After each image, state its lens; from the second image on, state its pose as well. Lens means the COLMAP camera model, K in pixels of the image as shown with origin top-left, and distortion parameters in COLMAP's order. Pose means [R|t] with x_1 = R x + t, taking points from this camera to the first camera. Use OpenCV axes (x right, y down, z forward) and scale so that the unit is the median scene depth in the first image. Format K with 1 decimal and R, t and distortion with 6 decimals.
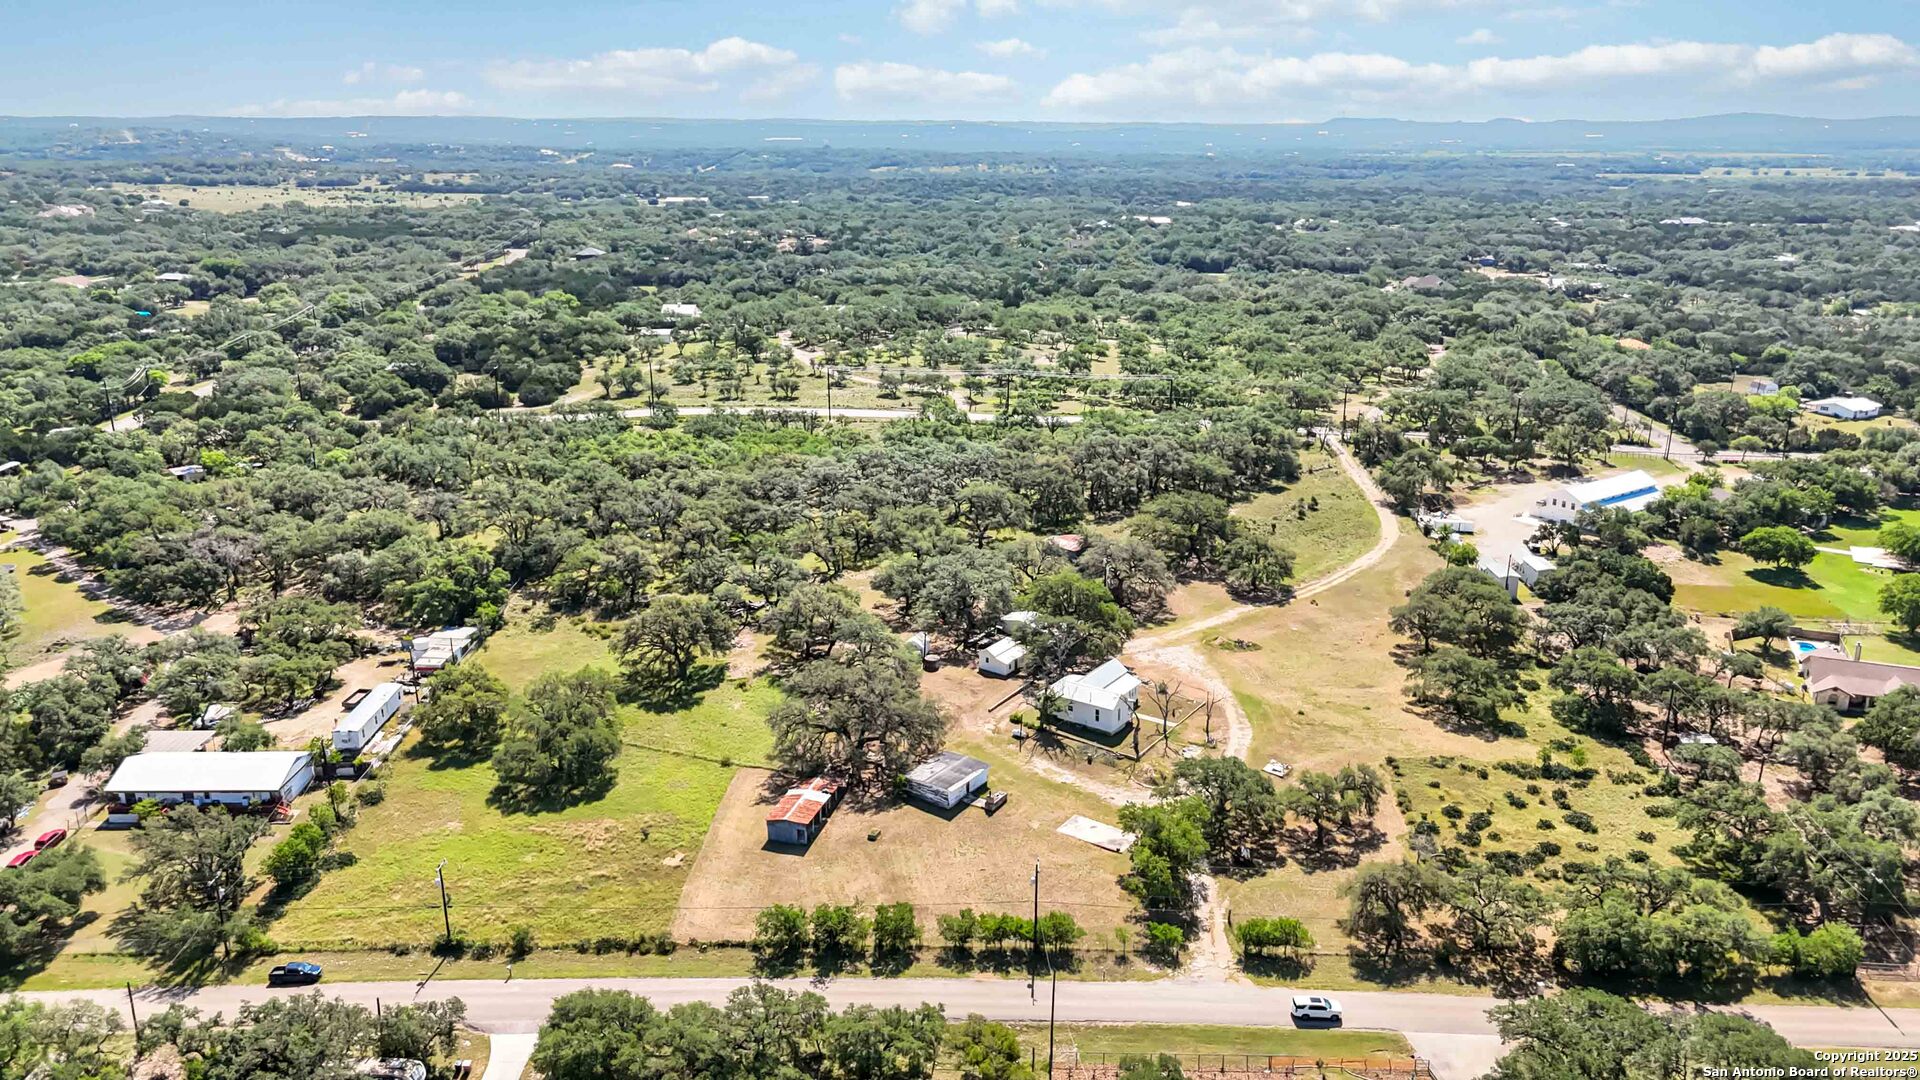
lens RADIAL K [[1426.0, 0, 960.0], [0, 1426.0, 540.0], [0, 0, 1]] dist [0.088282, -0.090192]
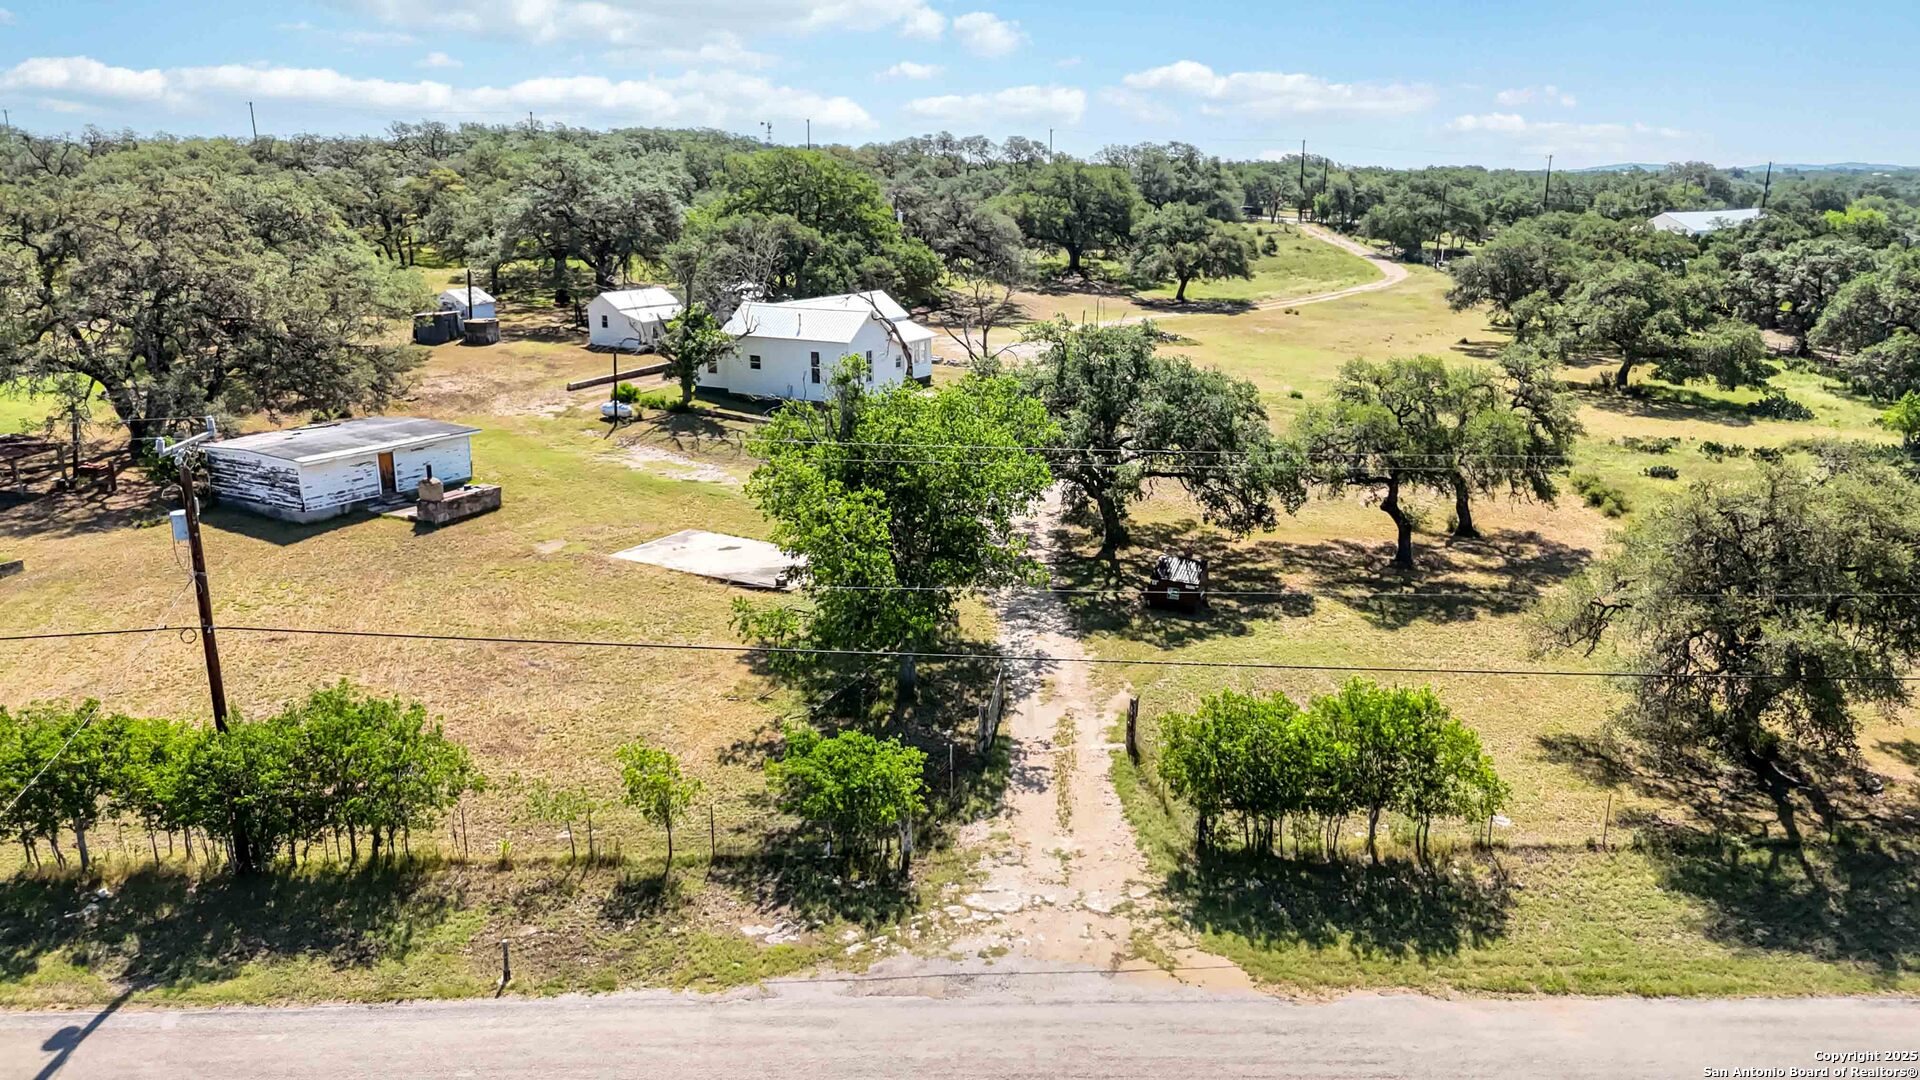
lens RADIAL K [[1426.0, 0, 960.0], [0, 1426.0, 540.0], [0, 0, 1]] dist [0.088282, -0.090192]
pose [[0.998196, -0.015143, 0.058105, 0.094792], [0.017440, 0.999078, -0.039236, 0.157861], [-0.057457, 0.040179, 0.997539, 0.496129]]
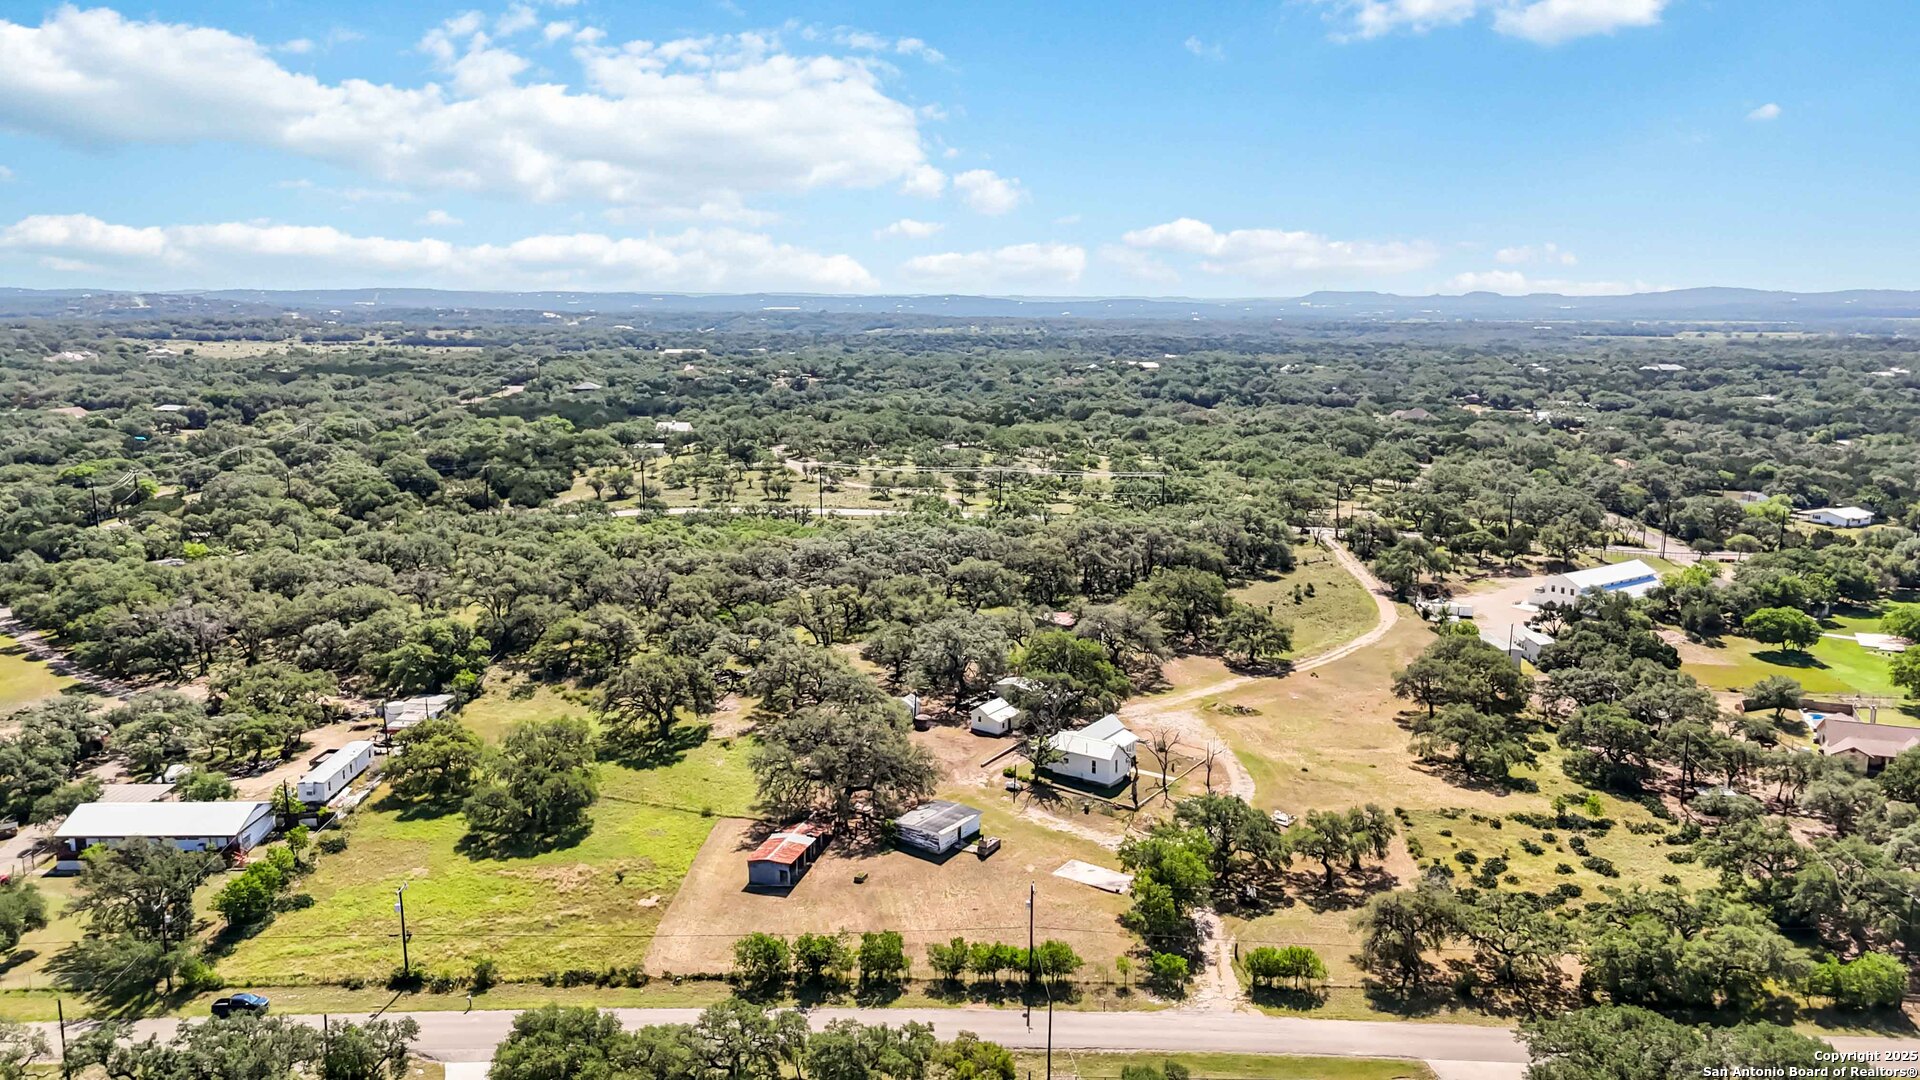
lens RADIAL K [[1426.0, 0, 960.0], [0, 1426.0, 540.0], [0, 0, 1]] dist [0.088282, -0.090192]
pose [[0.999988, -0.000401, 0.004931, 0.000912], [0.000963, 0.993443, -0.114324, 0.067517], [-0.004853, 0.114327, 0.993431, 0.020319]]
